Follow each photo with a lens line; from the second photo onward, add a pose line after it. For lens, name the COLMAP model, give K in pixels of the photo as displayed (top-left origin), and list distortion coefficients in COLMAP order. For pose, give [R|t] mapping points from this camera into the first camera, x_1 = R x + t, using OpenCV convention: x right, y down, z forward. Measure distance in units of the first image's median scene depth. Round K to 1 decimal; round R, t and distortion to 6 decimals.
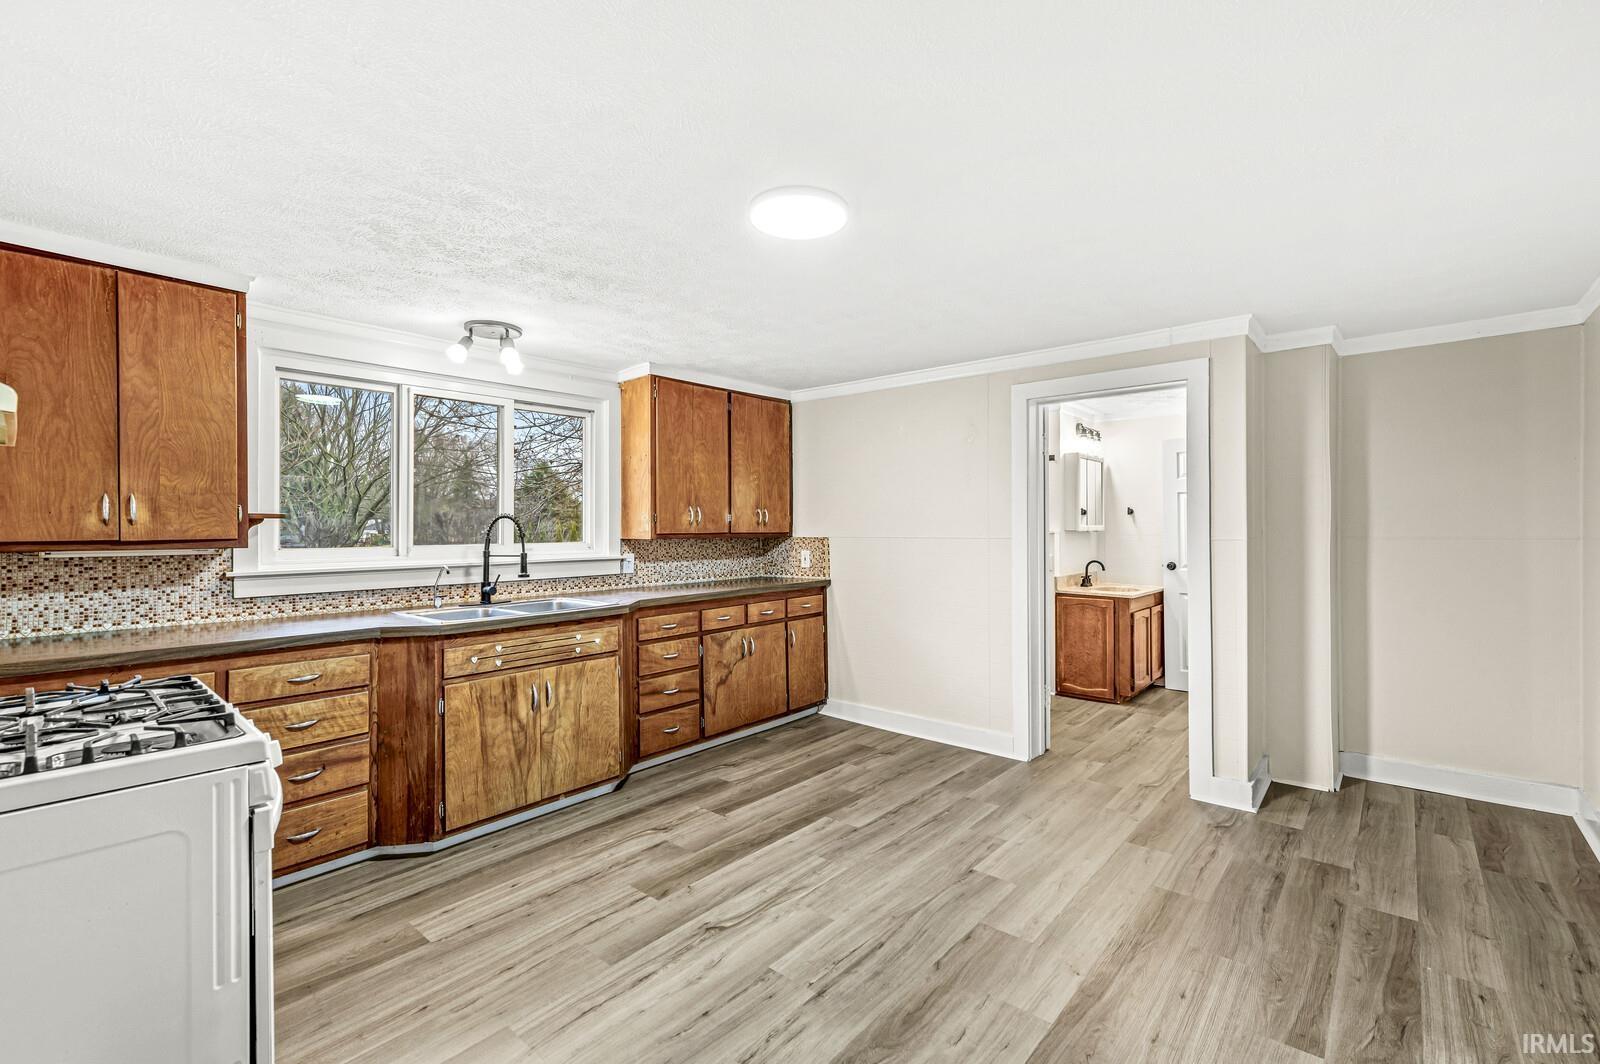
lens RADIAL K [[693.7, 0, 796.9], [0, 693.7, 532.5], [0, 0, 1]] dist [0.000554, -0.000046]
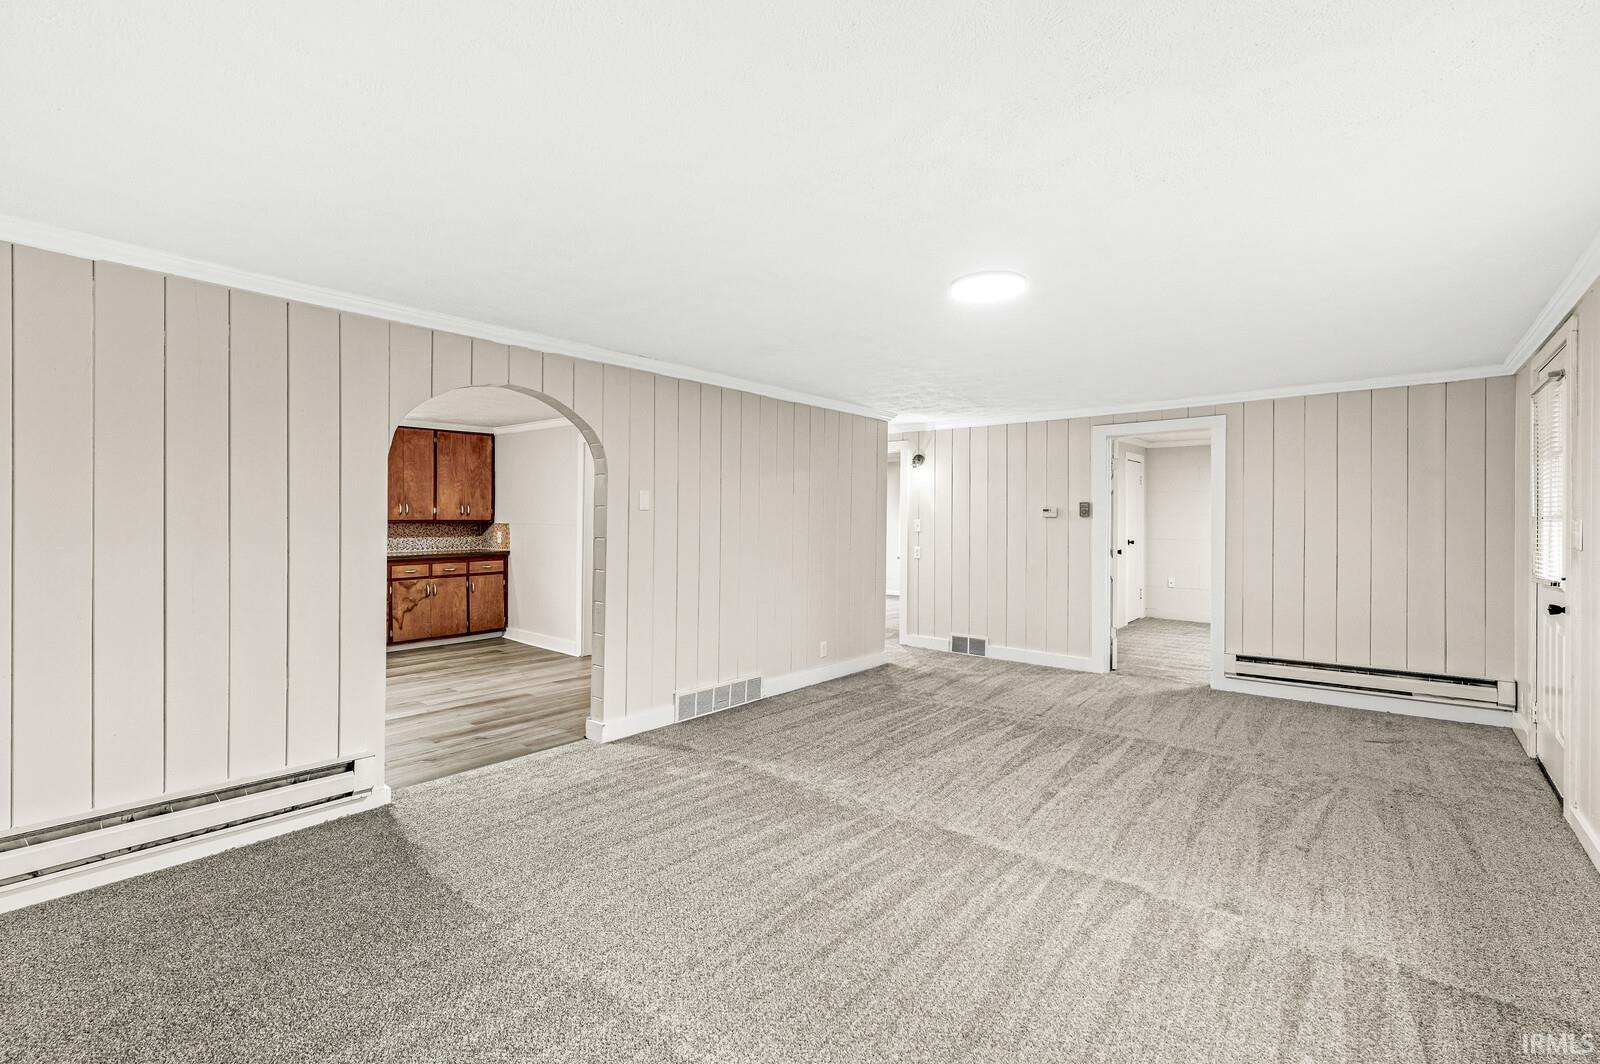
lens RADIAL K [[693.7, 0, 803.8], [0, 693.7, 524.1], [0, 0, 1]] dist [0.000554, -0.000046]
pose [[0.999345, 0.010434, 0.034654, 0.679701], [-0.010704, 0.999914, 0.007603, -0.011174], [-0.034572, -0.007968, 0.999370, -0.600952]]
